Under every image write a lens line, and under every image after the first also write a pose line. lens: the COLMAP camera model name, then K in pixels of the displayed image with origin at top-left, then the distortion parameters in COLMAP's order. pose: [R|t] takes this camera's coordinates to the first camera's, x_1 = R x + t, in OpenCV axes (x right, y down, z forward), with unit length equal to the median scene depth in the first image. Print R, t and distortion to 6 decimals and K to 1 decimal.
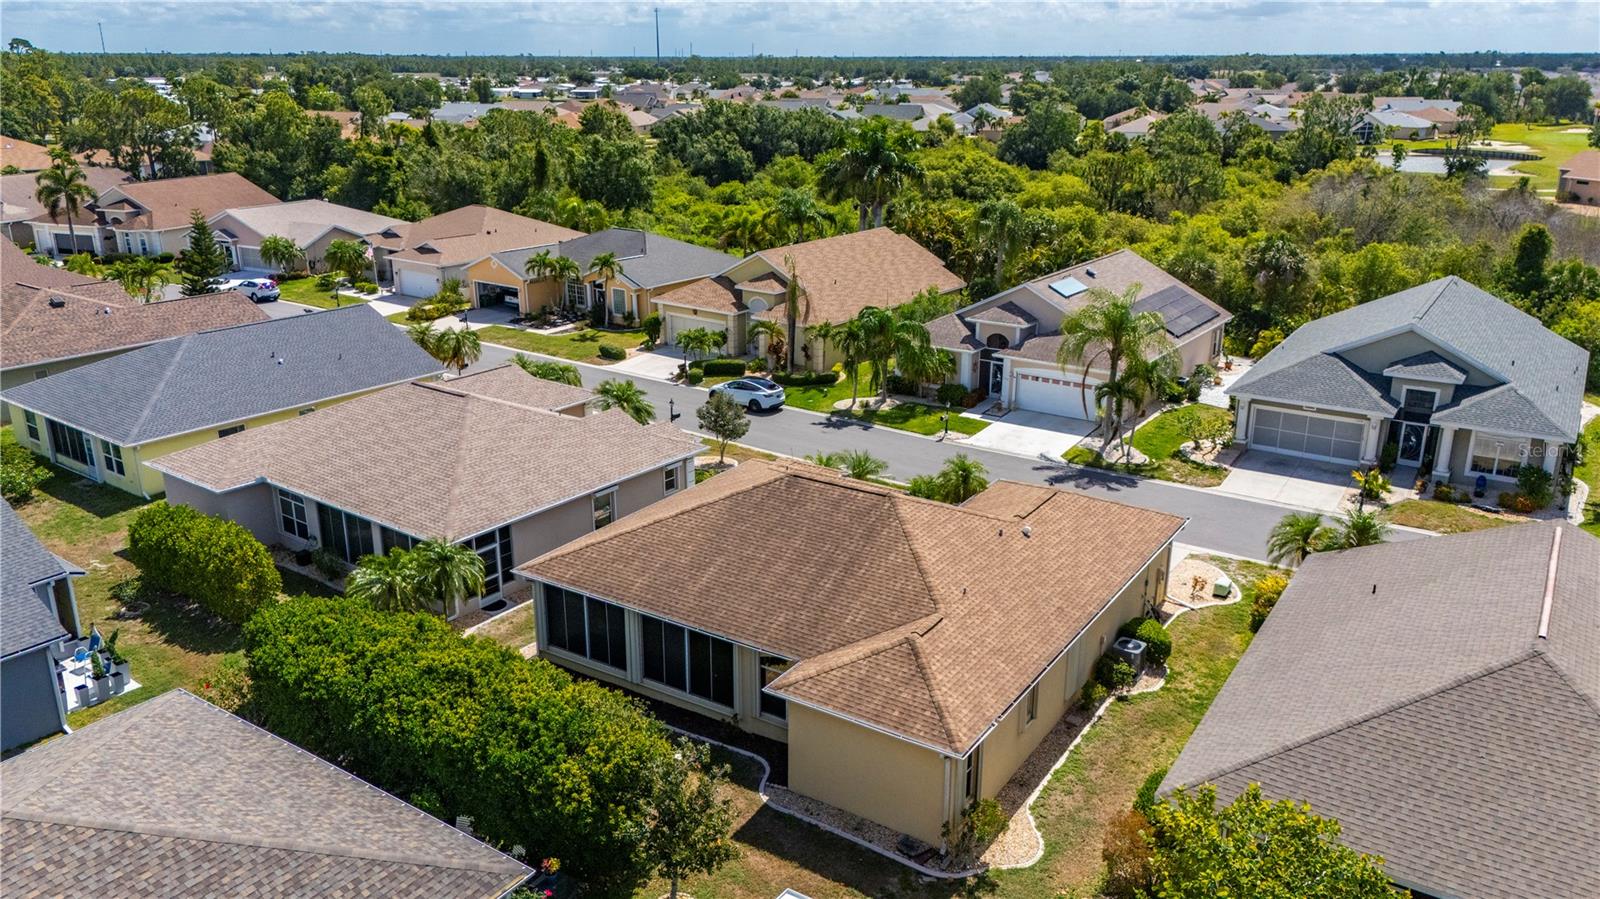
lens RADIAL K [[1177.5, 0, 803.6], [0, 1177.5, 470.5], [0, 0, 1]] dist [0.071358, -0.058465]
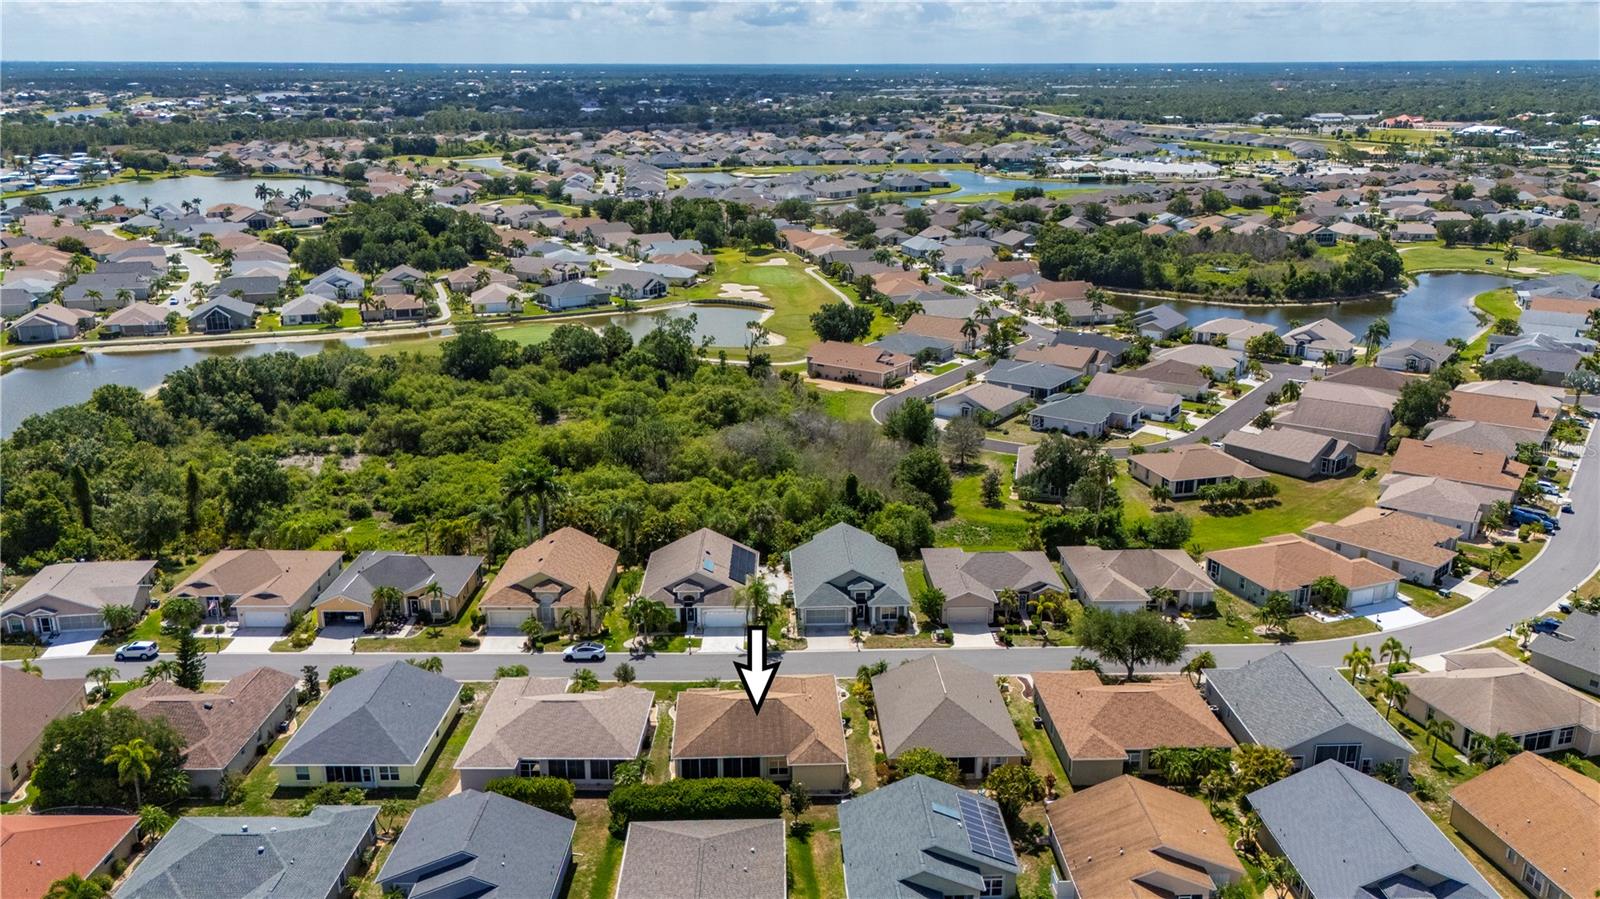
lens RADIAL K [[1177.5, 0, 803.6], [0, 1177.5, 470.5], [0, 0, 1]] dist [0.071358, -0.058465]
pose [[0.817738, -0.175165, 0.548289, -0.881005], [0.198953, 0.979873, 0.016321, -0.361421], [-0.540113, 0.095738, 0.836130, -1.037924]]
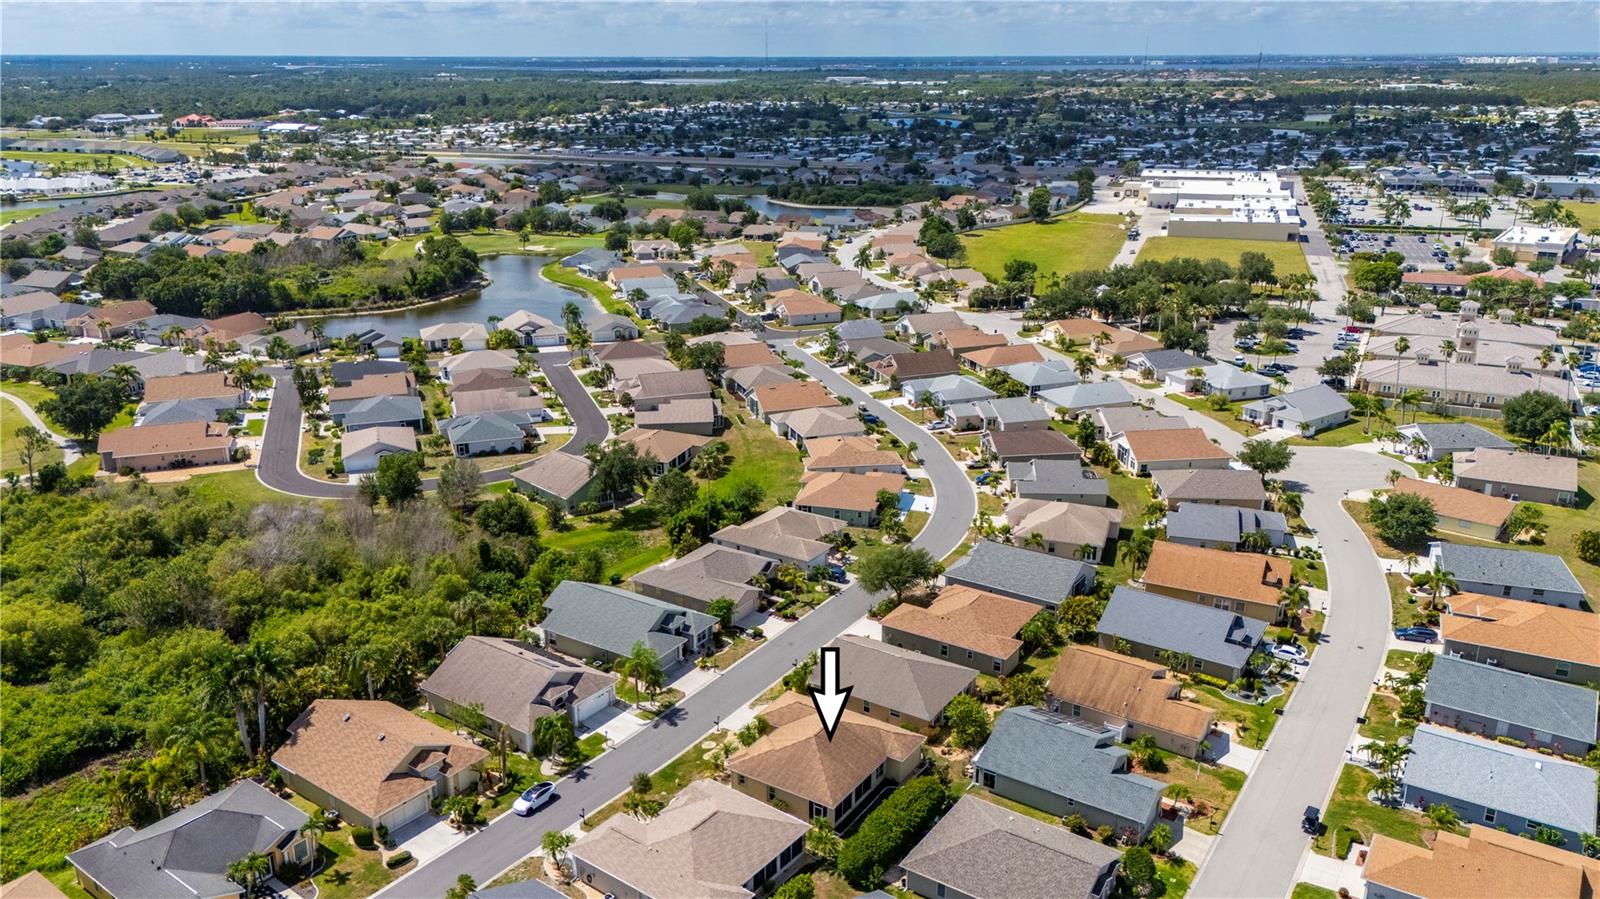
lens RADIAL K [[1177.5, 0, 803.6], [0, 1177.5, 470.5], [0, 0, 1]] dist [0.071358, -0.058465]
pose [[0.031717, -0.314785, 0.948633, -1.664472], [0.363088, 0.887899, 0.282493, -0.911214], [-0.931215, 0.335477, 0.142456, 0.240663]]
